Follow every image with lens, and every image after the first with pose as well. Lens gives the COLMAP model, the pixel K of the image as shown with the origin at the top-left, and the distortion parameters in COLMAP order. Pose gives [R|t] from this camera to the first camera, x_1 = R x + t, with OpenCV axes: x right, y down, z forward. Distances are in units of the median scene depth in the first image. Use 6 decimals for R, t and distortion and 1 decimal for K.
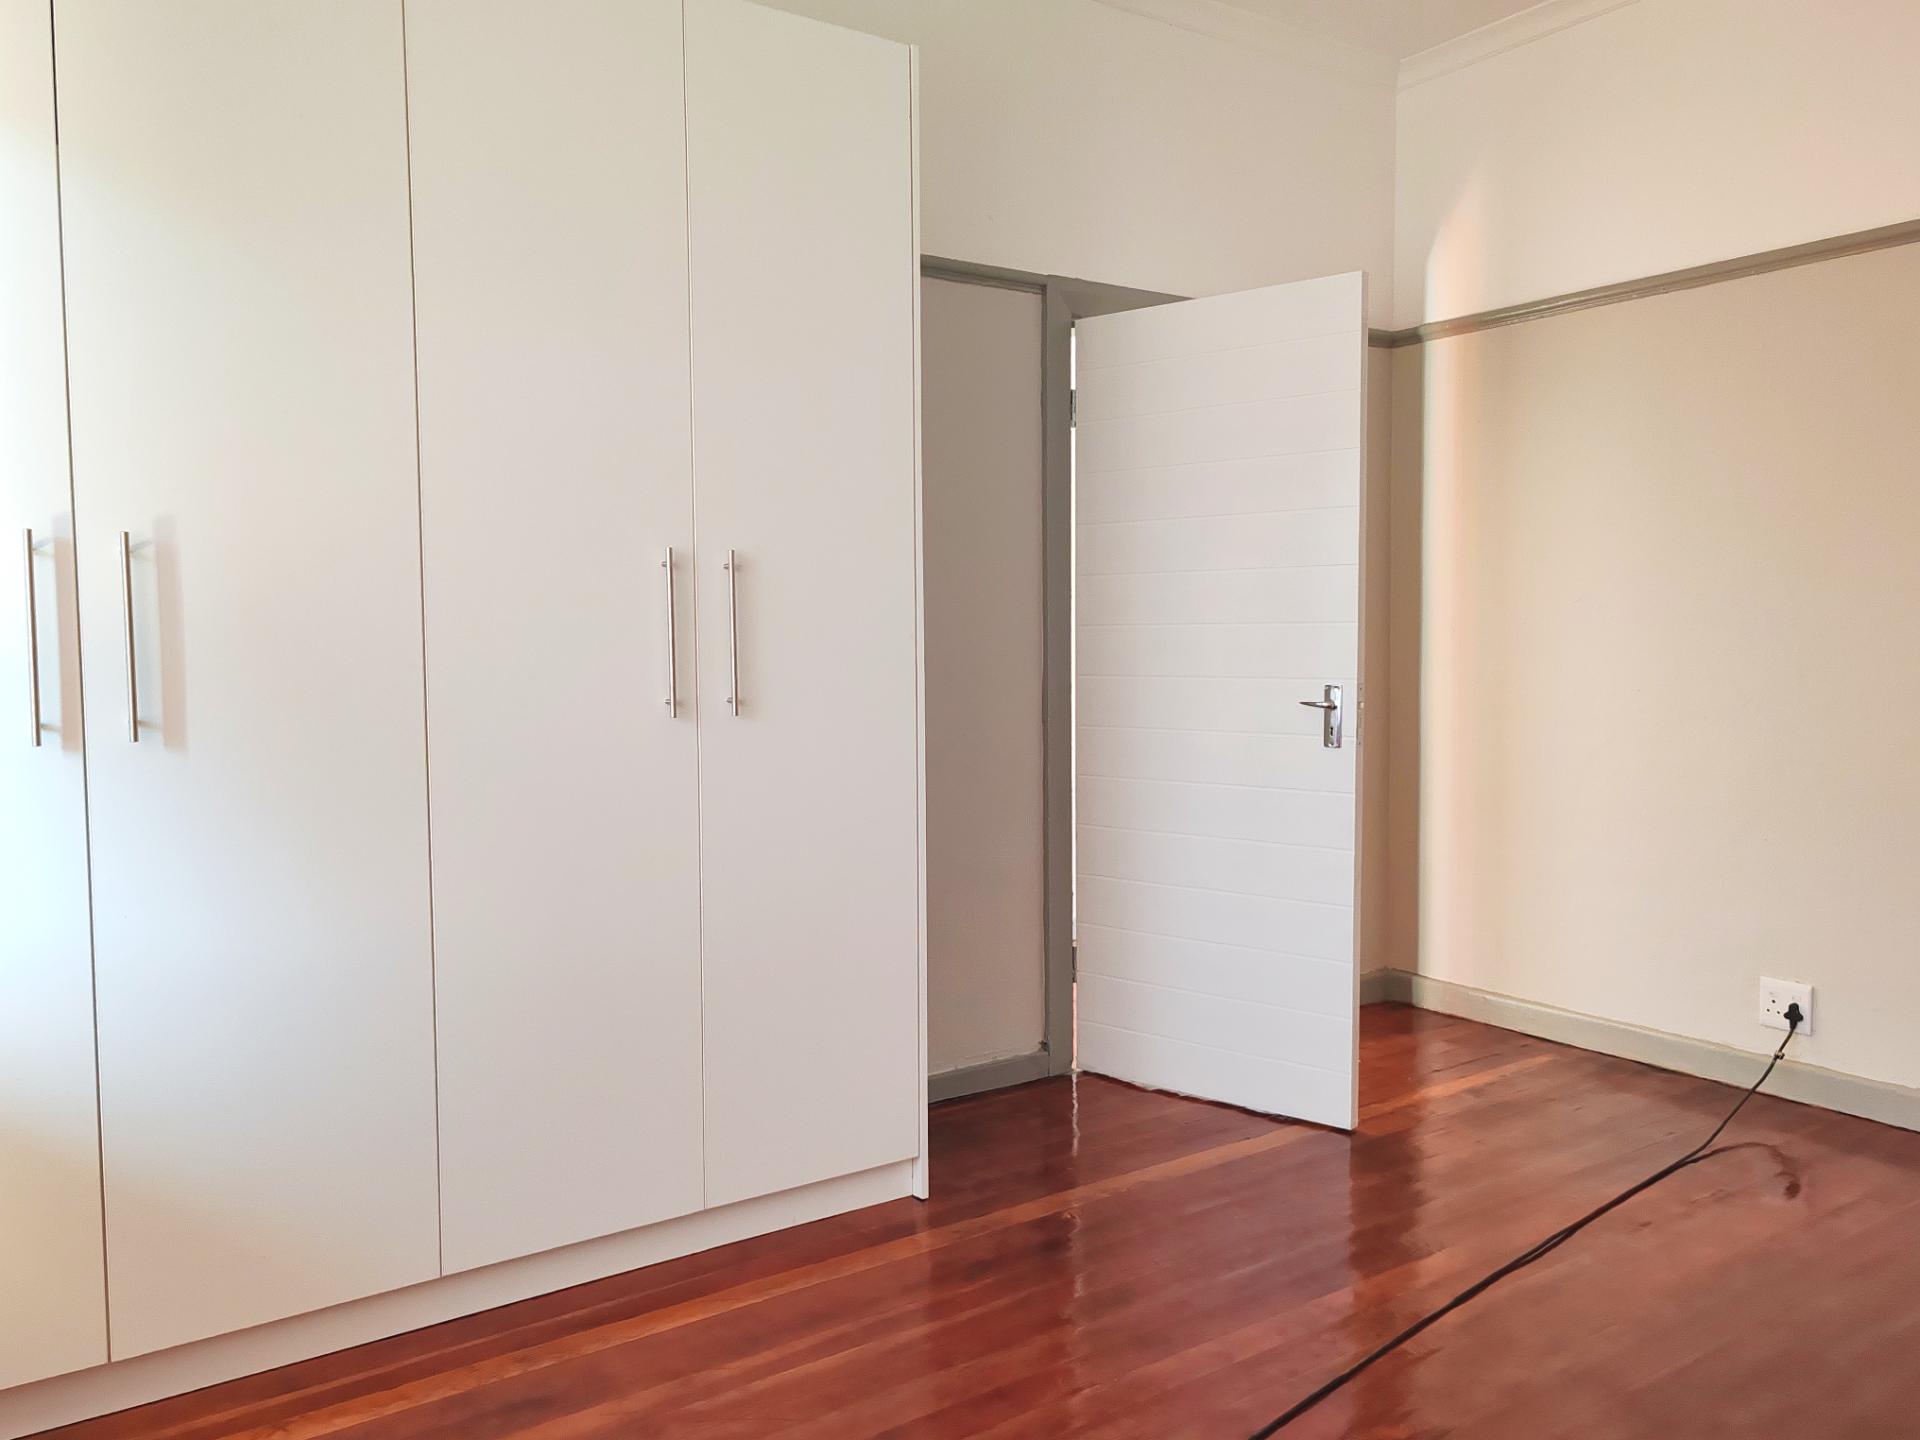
lens RADIAL K [[1480.1, 0, 960.0], [0, 1480.1, 720.0], [0, 0, 1]] dist [0.032834, 0.002719]
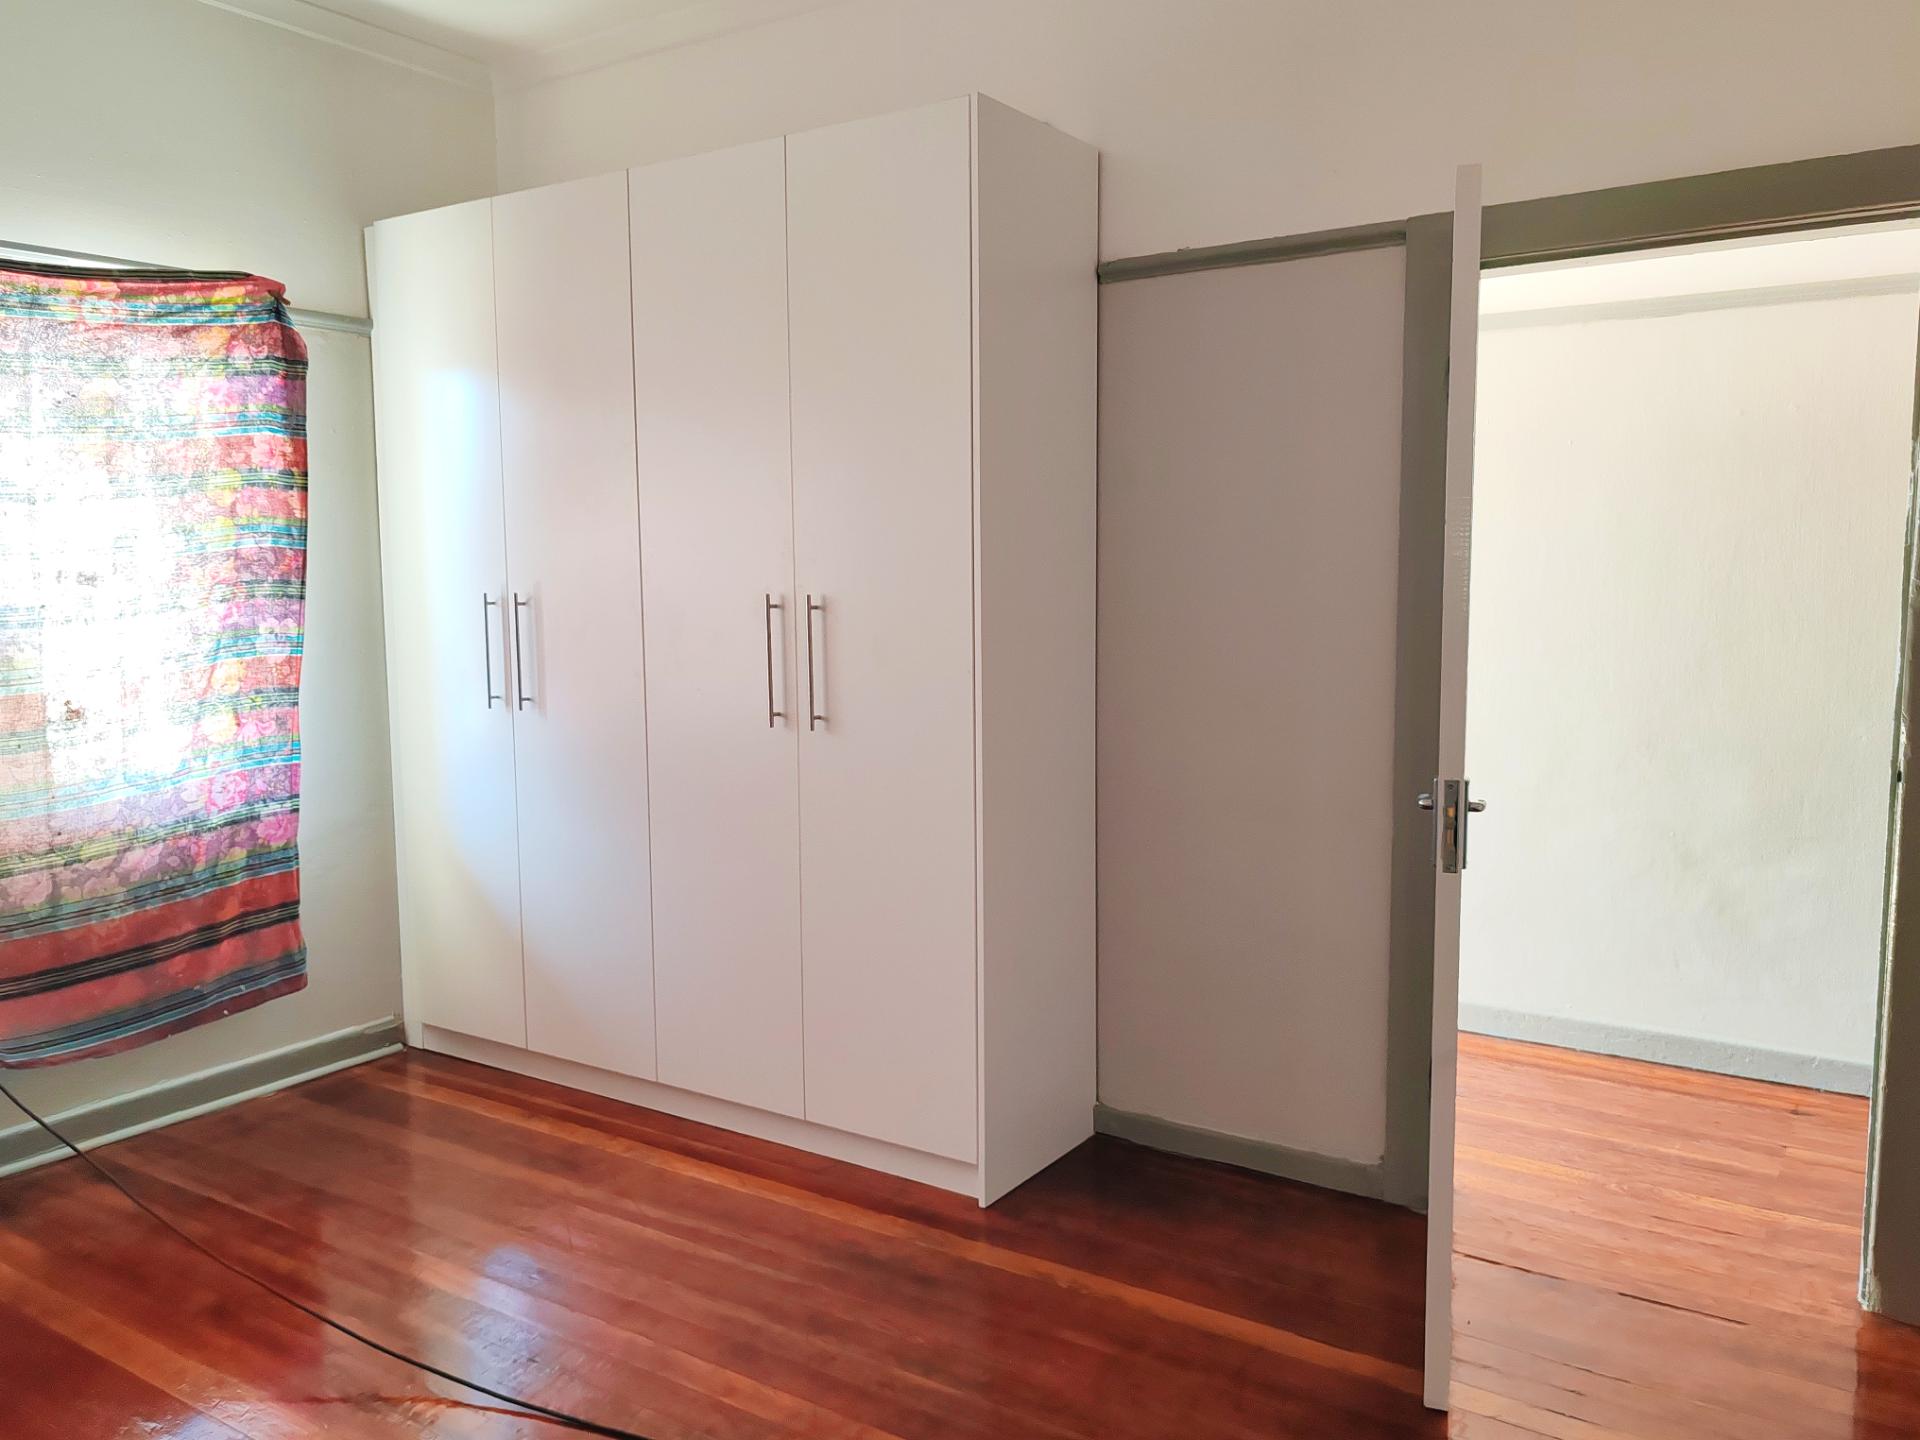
lens RADIAL K [[1480.1, 0, 960.0], [0, 1480.1, 720.0], [0, 0, 1]] dist [0.032834, 0.002719]
pose [[0.352317, 0.092675, -0.931281, 1.104939], [-0.046286, 0.995593, 0.081564, -0.122460], [0.934735, 0.014369, 0.355054, 0.746677]]
